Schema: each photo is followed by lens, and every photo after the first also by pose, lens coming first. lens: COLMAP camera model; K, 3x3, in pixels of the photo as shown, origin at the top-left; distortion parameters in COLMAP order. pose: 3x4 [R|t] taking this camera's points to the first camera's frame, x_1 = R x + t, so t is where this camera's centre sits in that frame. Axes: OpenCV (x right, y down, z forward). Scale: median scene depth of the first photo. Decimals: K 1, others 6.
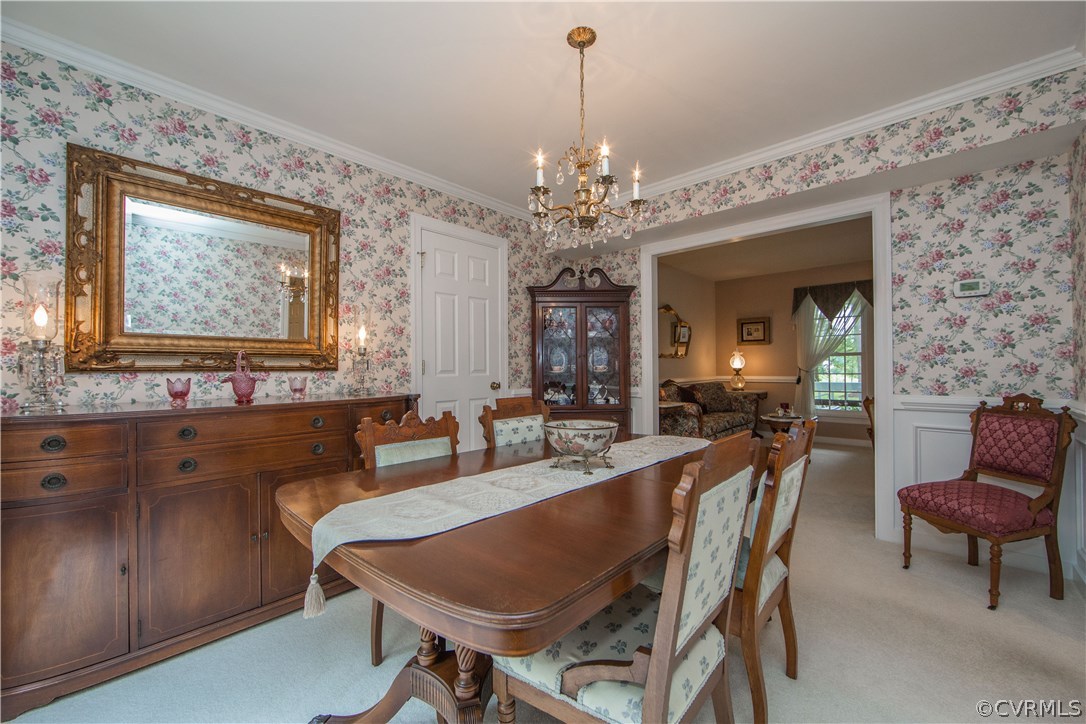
lens RADIAL K [[451.2, 0, 542.7], [0, 451.2, 366.8], [0, 0, 1]] dist [-0.011775, 0.001998]
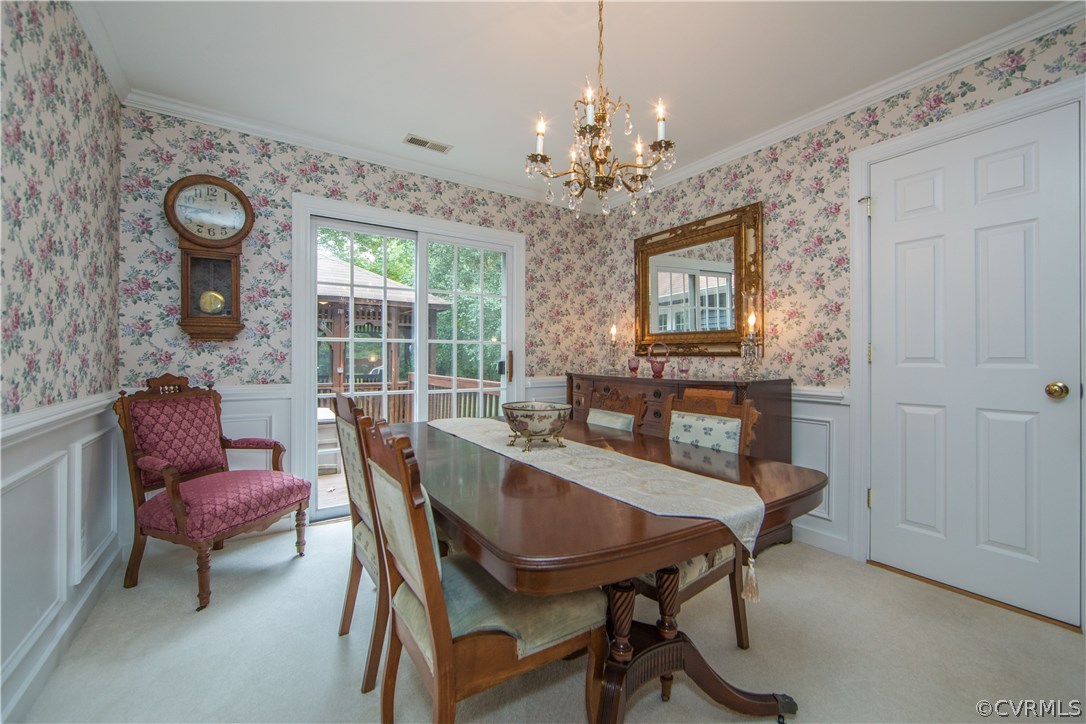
lens RADIAL K [[451.2, 0, 543.4], [0, 451.2, 357.8], [0, 0, 1]] dist [-0.011775, 0.001998]
pose [[-0.262187, 0.010164, -0.964964, 0.862245], [0.003614, 0.999948, 0.009551, 0.000569], [0.965010, -0.000983, -0.262210, 1.004631]]
